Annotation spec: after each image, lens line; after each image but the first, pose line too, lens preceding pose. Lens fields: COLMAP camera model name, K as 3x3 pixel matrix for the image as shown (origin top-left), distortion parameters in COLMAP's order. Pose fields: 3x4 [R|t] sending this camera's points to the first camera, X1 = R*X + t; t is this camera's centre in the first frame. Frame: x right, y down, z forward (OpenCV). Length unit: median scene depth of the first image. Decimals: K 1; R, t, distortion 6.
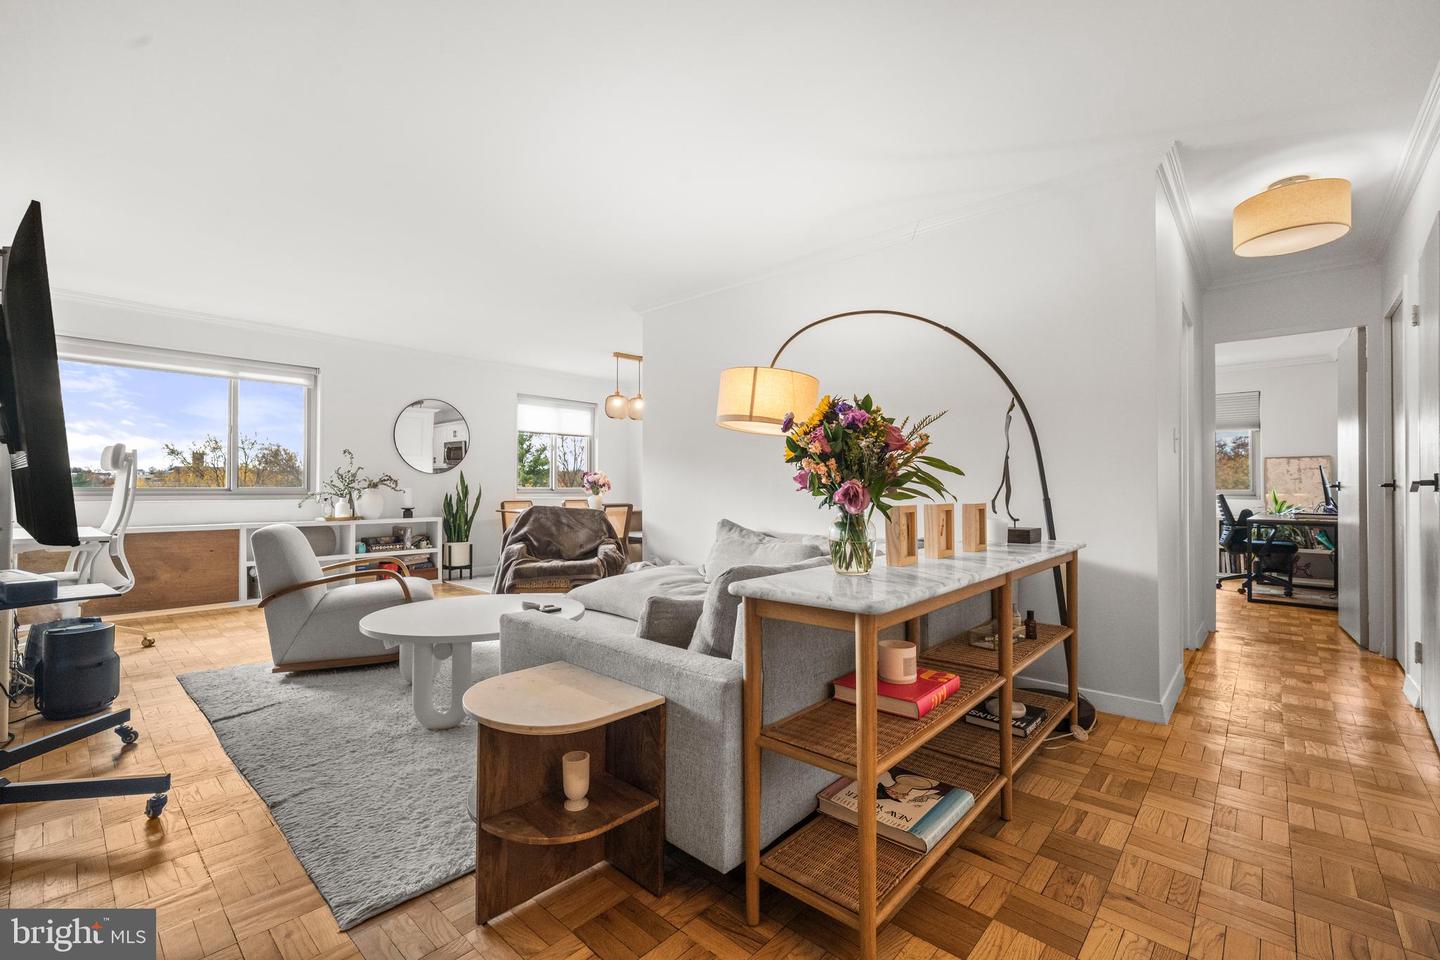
lens RADIAL K [[623.9, 0, 728.9], [0, 623.9, 476.6], [0, 0, 1]] dist [-0.000623, -0.000418]
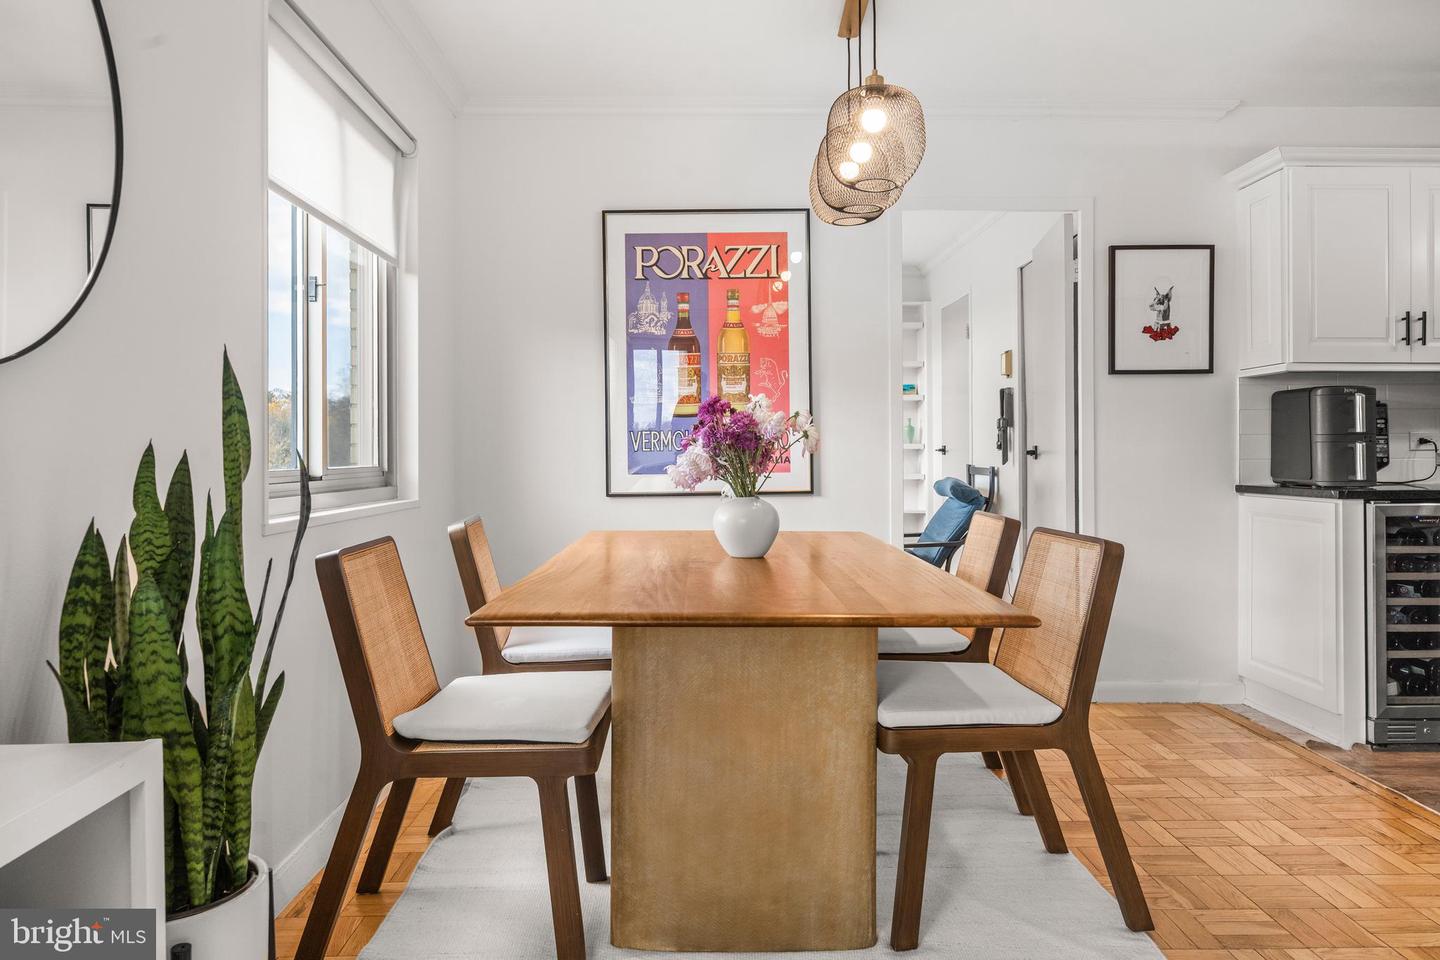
lens RADIAL K [[966.7, 0, 723.5], [0, 966.7, 449.0], [0, 0, 1]] dist [0.003931, 0.000569]
pose [[0.732923, -0.002869, 0.680305, -0.487811], [-0.007675, 0.999893, 0.012485, 0.006314], [-0.680268, -0.014372, 0.732823, 0.766181]]
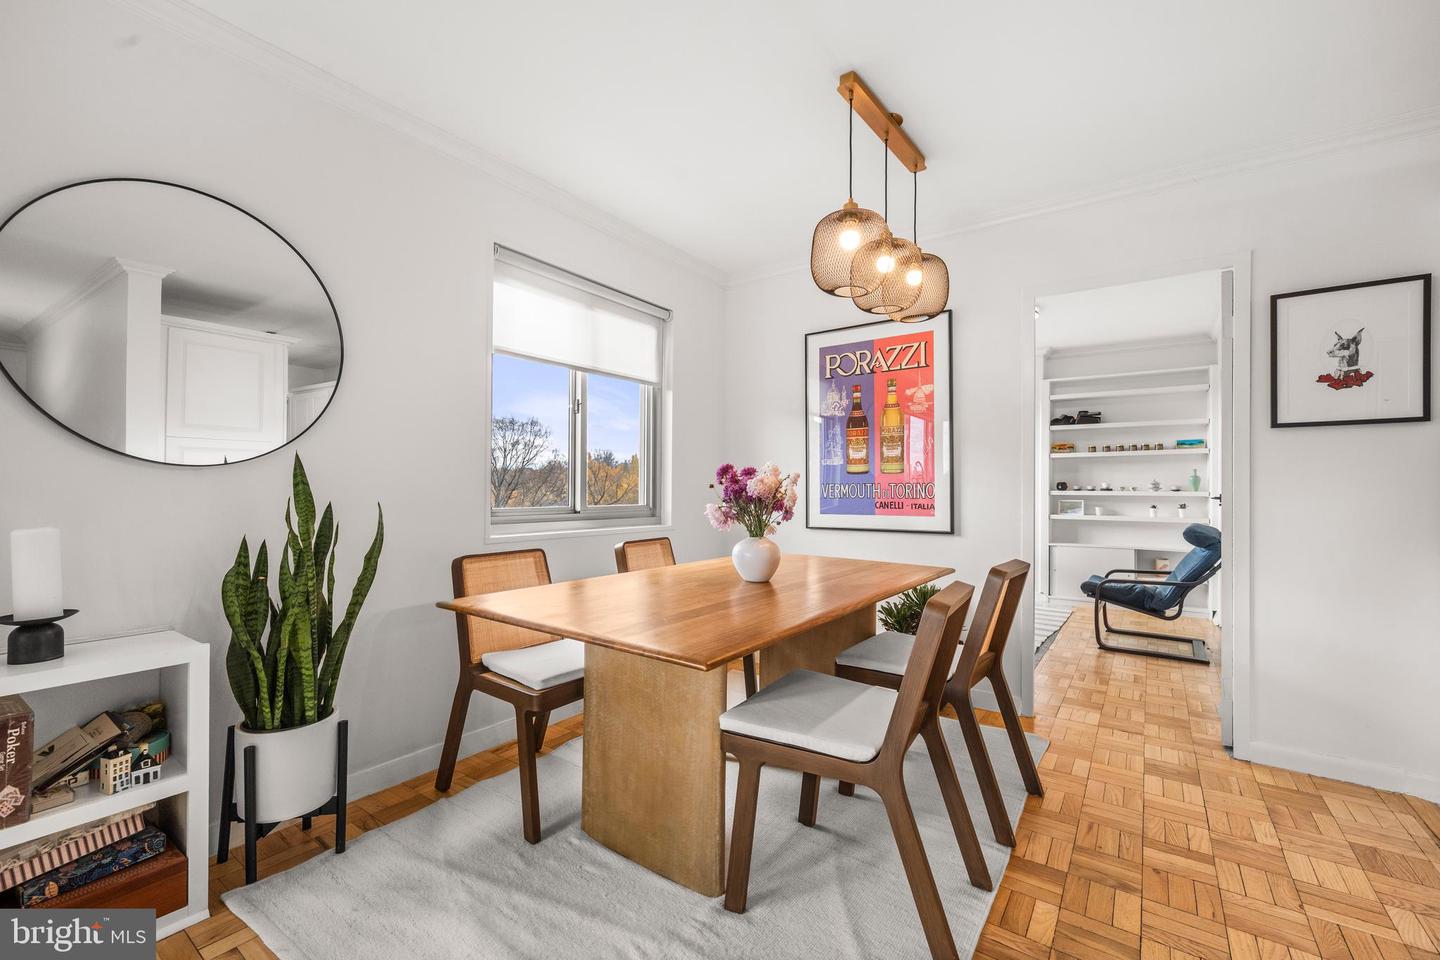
lens RADIAL K [[604.6, 0, 718.5], [0, 604.6, 484.5], [0, 0, 1]] dist [-0.002410, 0.000892]
pose [[0.994146, 0.005518, 0.107901, -0.276798], [-0.006896, 0.999899, 0.012401, -0.002335], [-0.107822, -0.013073, 0.994084, 0.717351]]
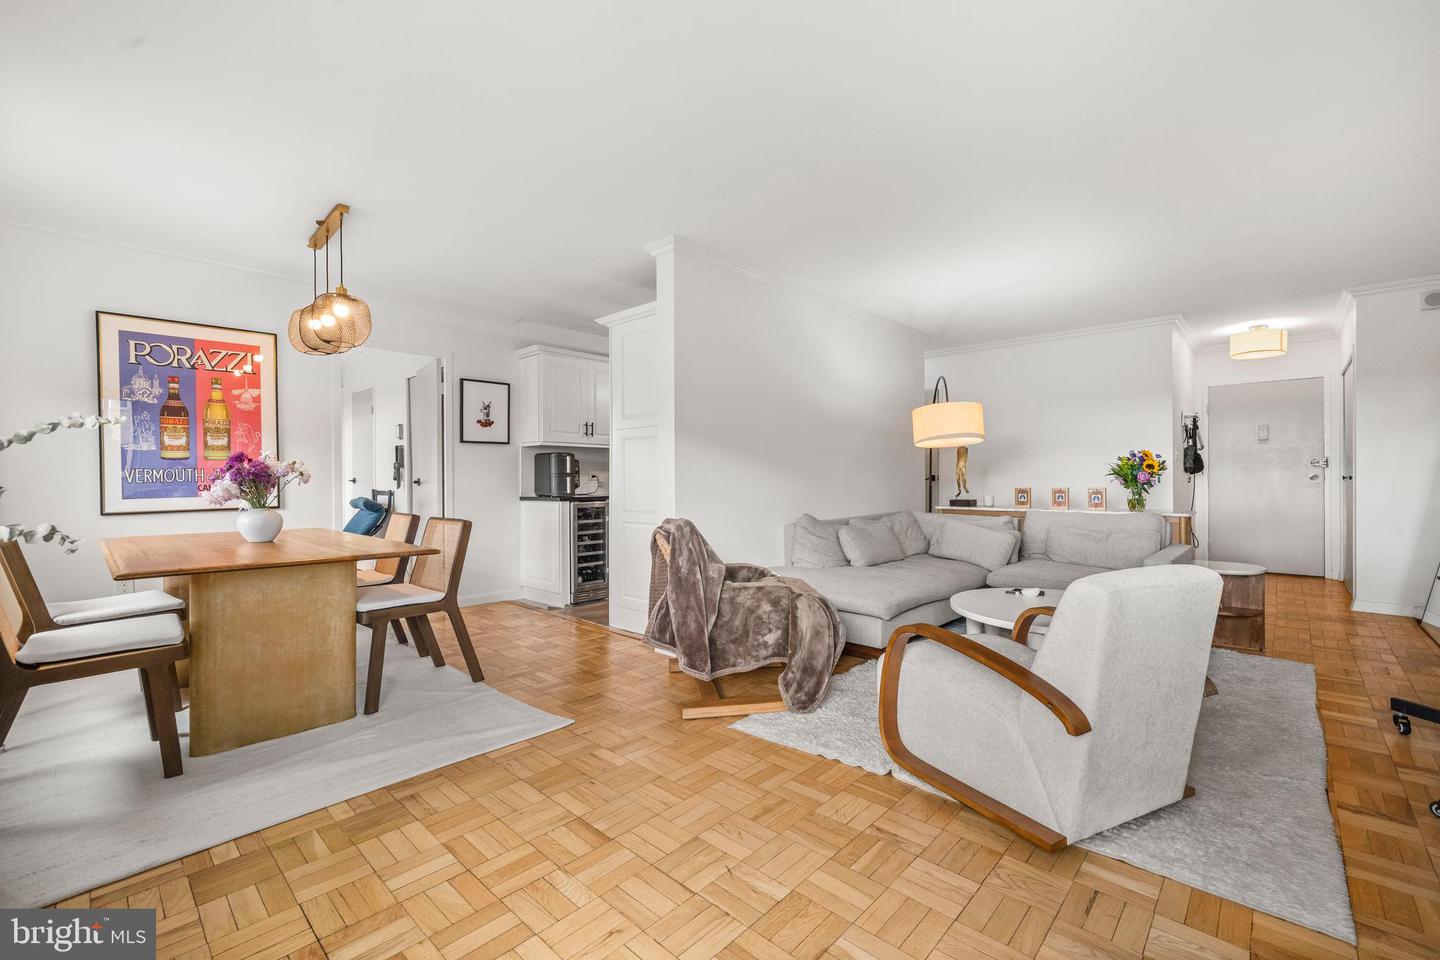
lens RADIAL K [[604.6, 0, 717.7], [0, 604.6, 478.8], [0, 0, 1]] dist [-0.002410, 0.000892]
pose [[0.028666, -0.003664, 0.999582, -0.638856], [-0.012469, 0.999914, 0.004023, 0.003363], [-0.999511, -0.012579, 0.028618, 0.705105]]
